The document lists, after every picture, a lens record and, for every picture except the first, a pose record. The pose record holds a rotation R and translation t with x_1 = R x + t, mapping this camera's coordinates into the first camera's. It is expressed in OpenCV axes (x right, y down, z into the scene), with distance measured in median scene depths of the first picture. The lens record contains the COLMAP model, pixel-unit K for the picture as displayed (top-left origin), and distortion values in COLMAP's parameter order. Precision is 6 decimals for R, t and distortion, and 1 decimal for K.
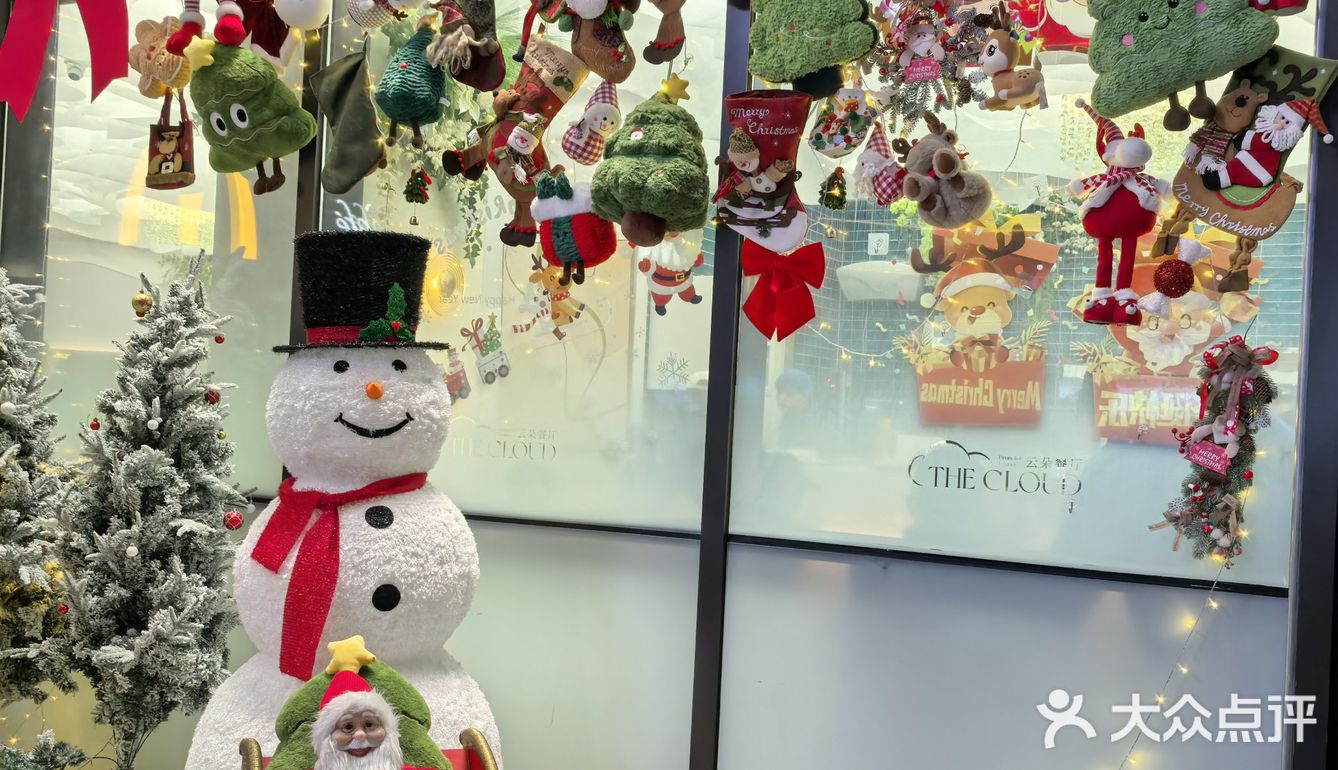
lens RADIAL K [[1402.7, 0, 698.8], [0, 1402.7, 404.8], [0, 0, 1]] dist [0.075515, -0.117734]
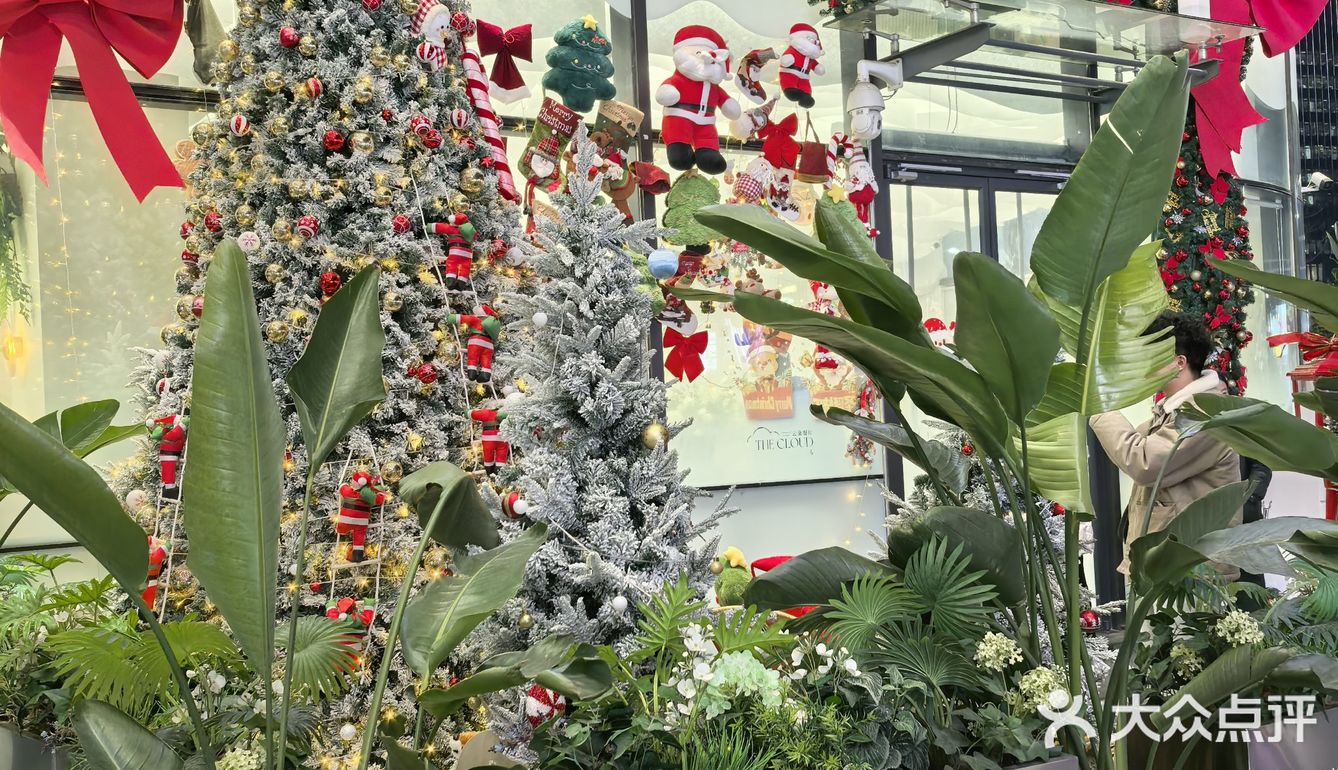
lens RADIAL K [[1402.7, 0, 698.8], [0, 1402.7, 404.8], [0, 0, 1]] dist [0.075515, -0.117734]
pose [[0.509845, -0.067595, 0.857607, -1.701135], [0.058679, 0.997319, 0.043723, -0.107034], [-0.858263, 0.028032, 0.512444, 0.024177]]
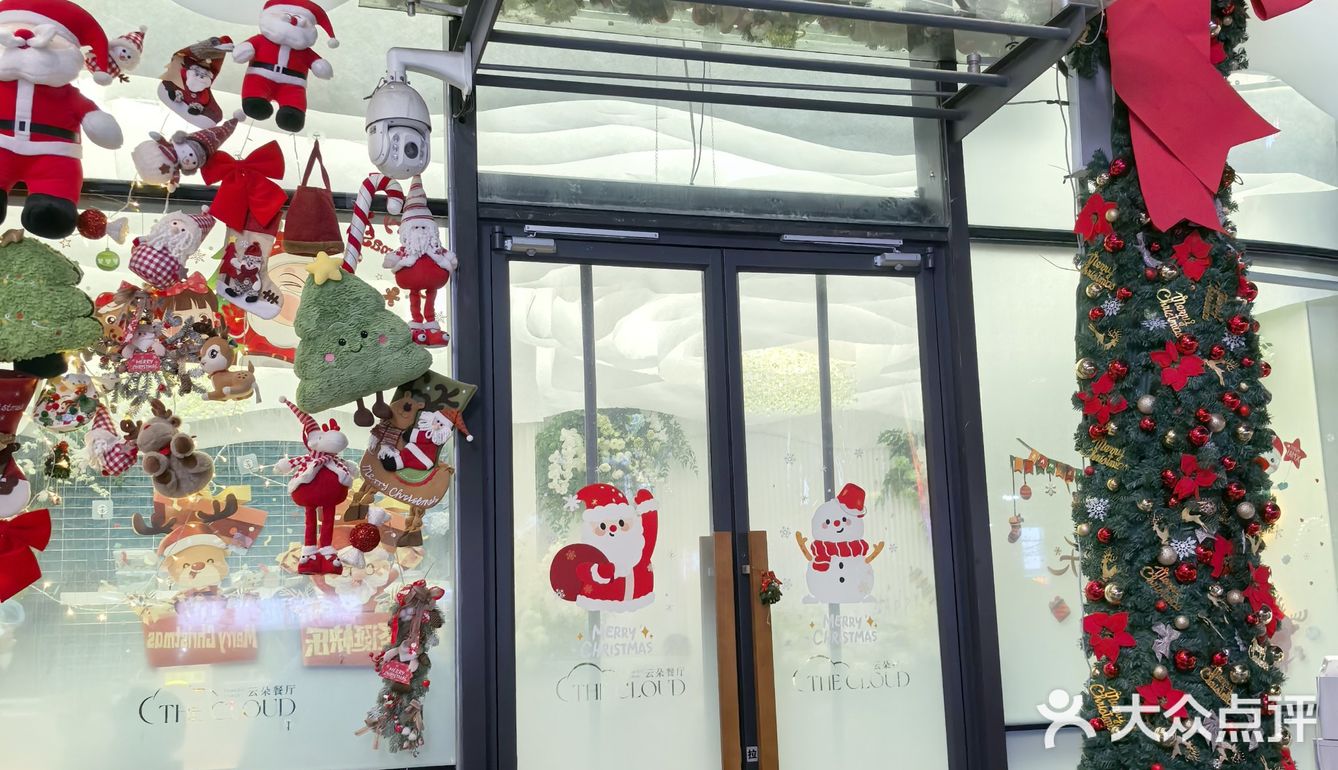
lens RADIAL K [[1402.7, 0, 698.8], [0, 1402.7, 404.8], [0, 0, 1]] dist [0.075515, -0.117734]
pose [[0.726670, 0.036805, 0.686000, -0.327787], [0.067678, 0.989871, -0.124799, -0.025706], [-0.683645, 0.137115, 0.716819, -0.161559]]
